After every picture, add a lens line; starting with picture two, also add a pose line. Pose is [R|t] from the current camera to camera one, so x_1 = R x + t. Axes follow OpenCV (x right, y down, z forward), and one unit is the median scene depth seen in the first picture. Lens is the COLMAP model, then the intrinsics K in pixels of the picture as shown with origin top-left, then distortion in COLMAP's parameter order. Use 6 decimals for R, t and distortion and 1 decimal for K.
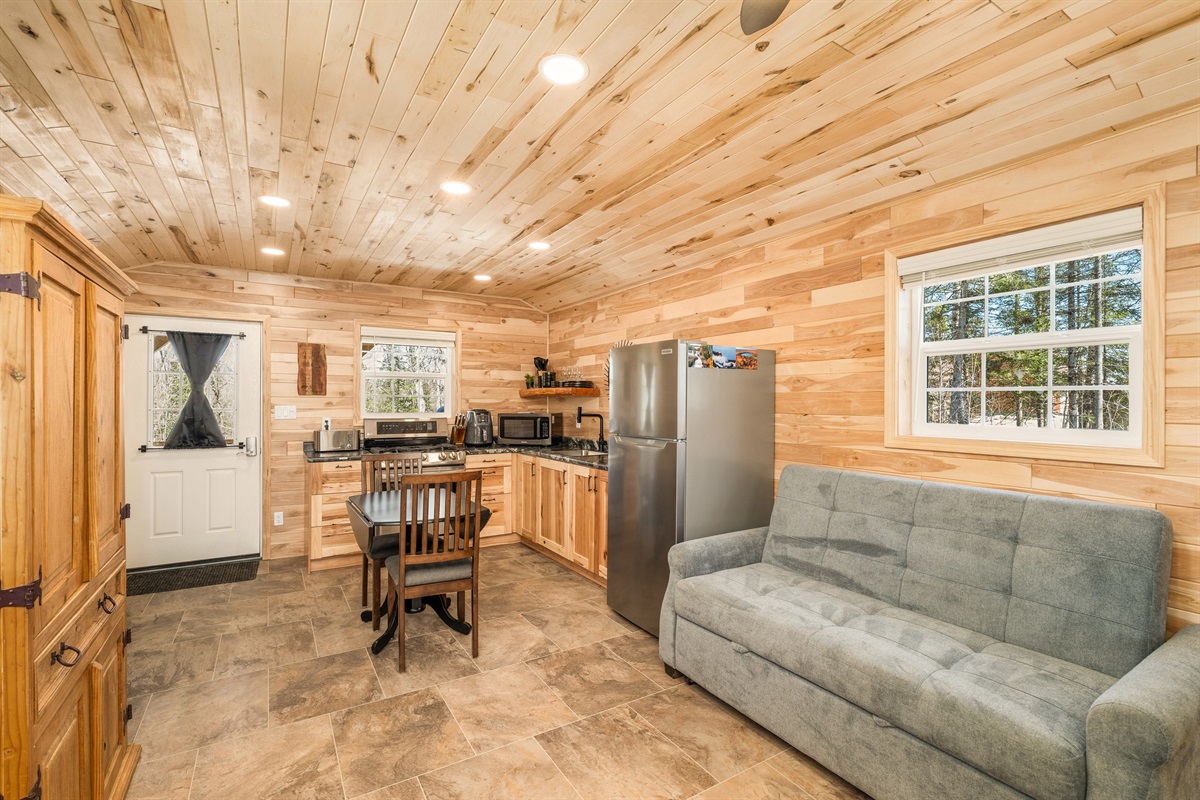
lens RADIAL K [[542.7, 0, 599.5], [0, 542.7, 396.7], [0, 0, 1]] dist [-0.004144, 0.000889]
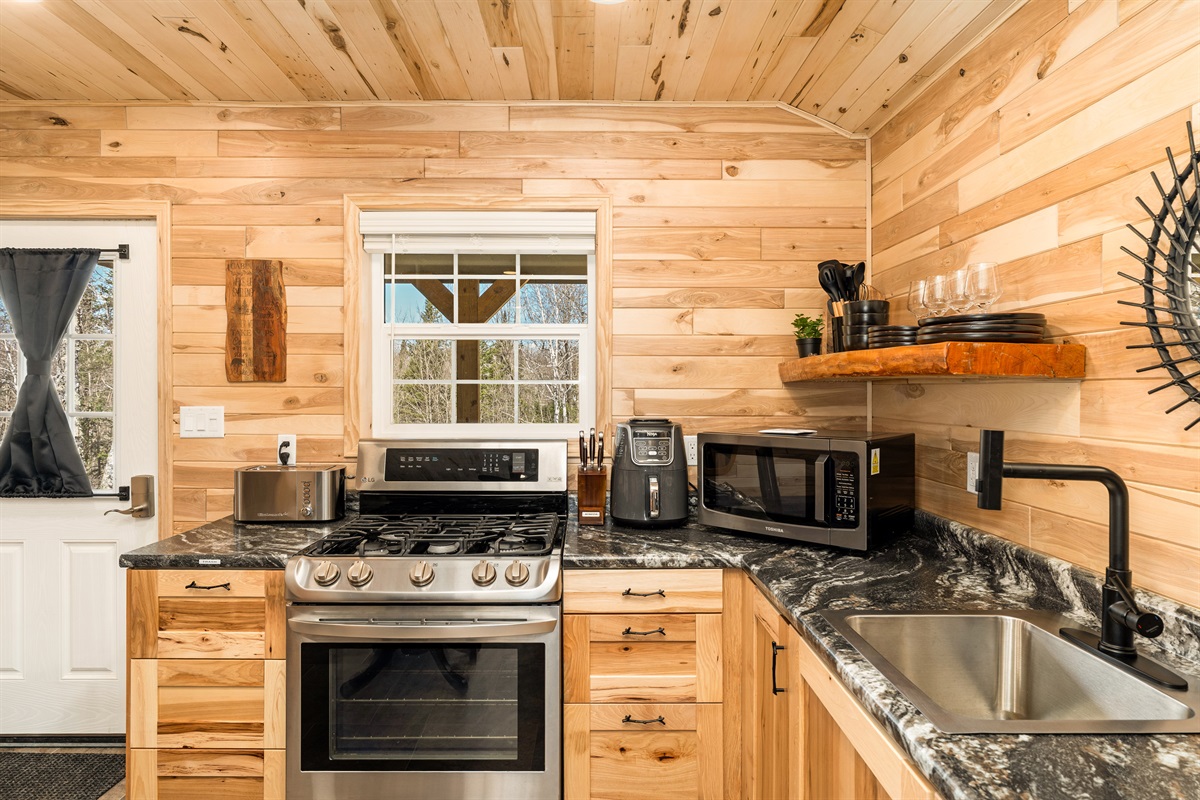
lens RADIAL K [[667.4, 0, 591.3], [0, 667.4, 385.8], [0, 0, 1]] dist [-0.004098, 0.000800]
pose [[0.856050, -0.003187, -0.516884, -0.033875], [0.006063, 0.999974, 0.003876, 0.000042], [0.516858, -0.006452, 0.856047, 0.660312]]
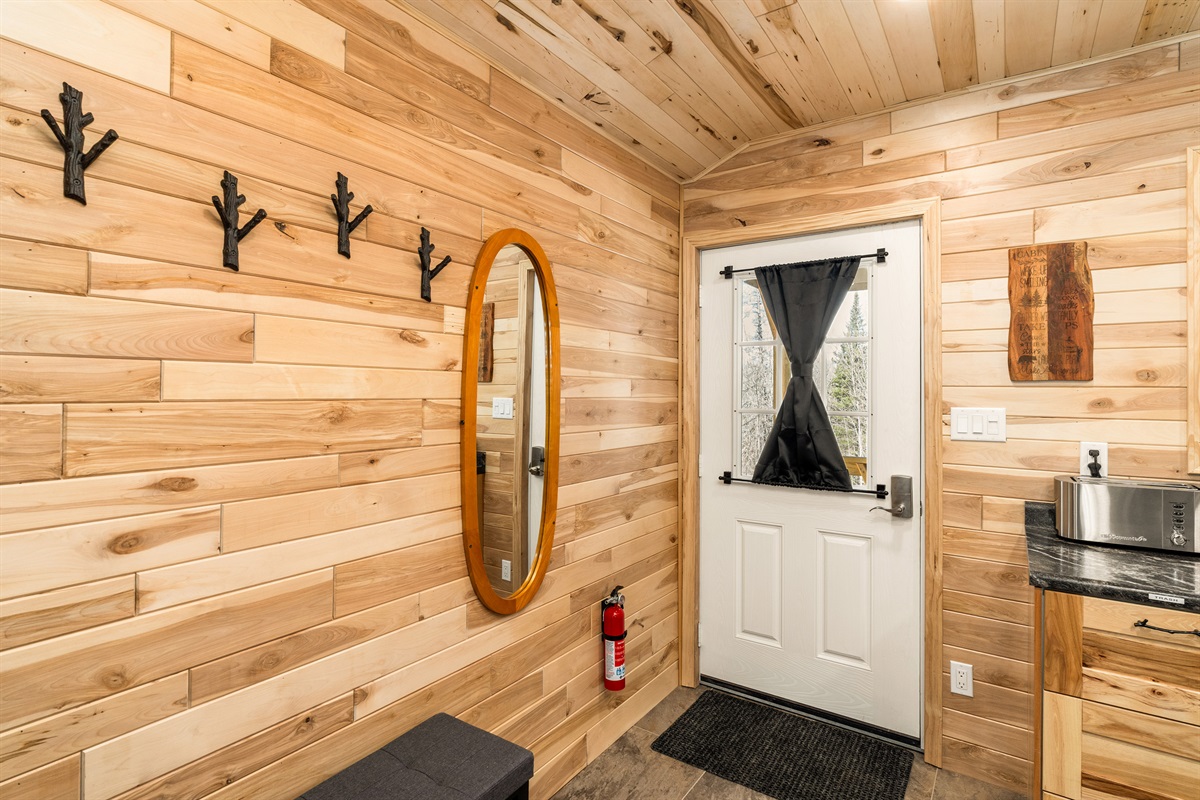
lens RADIAL K [[587.9, 0, 602.8], [0, 587.9, 389.0], [0, 0, 1]] dist [-0.004146, 0.000236]
pose [[0.404686, -0.007305, -0.914426, -0.270043], [0.004037, 0.999973, -0.006202, 0.003952], [0.914447, -0.001182, 0.404705, 0.525973]]
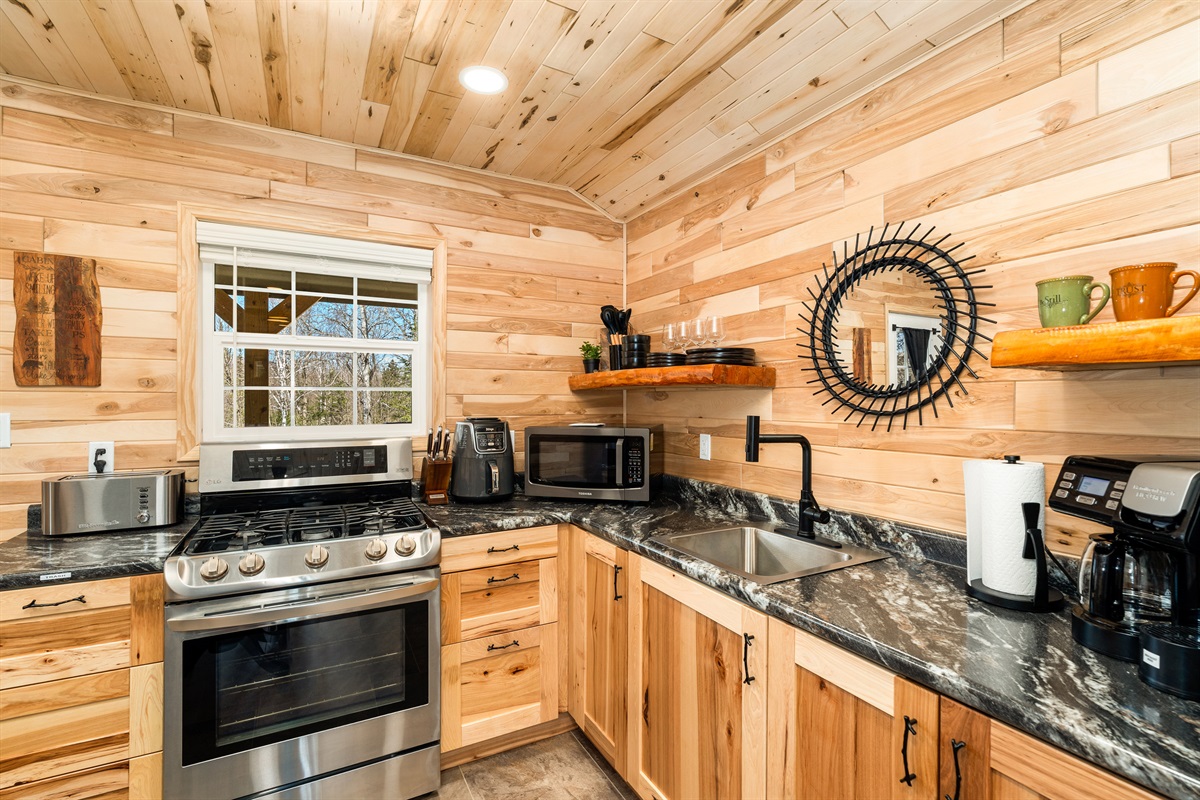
lens RADIAL K [[542.7, 0, 599.5], [0, 542.7, 396.7], [0, 0, 1]] dist [-0.004144, 0.000889]
pose [[0.998551, -0.002647, -0.053740, -0.110000], [0.002954, 0.999980, 0.005651, 0.003799], [0.053724, -0.005801, 0.998539, 0.601229]]
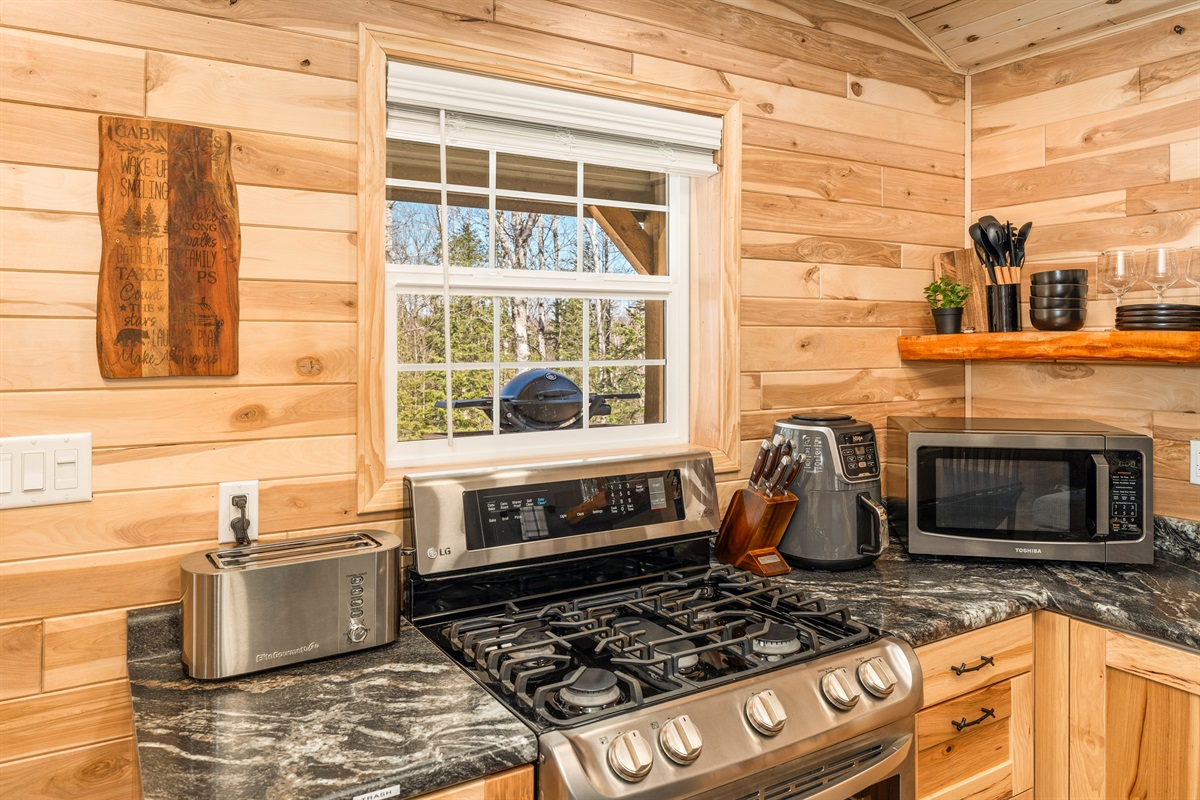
lens RADIAL K [[843.1, 0, 605.7], [0, 843.1, 326.4], [0, 0, 1]] dist [-0.003028, 0.002595]
pose [[0.999965, -0.004236, 0.007257, -0.353637], [0.004252, 0.999989, -0.002197, -0.019576], [-0.007248, 0.002228, 0.999971, 0.653960]]
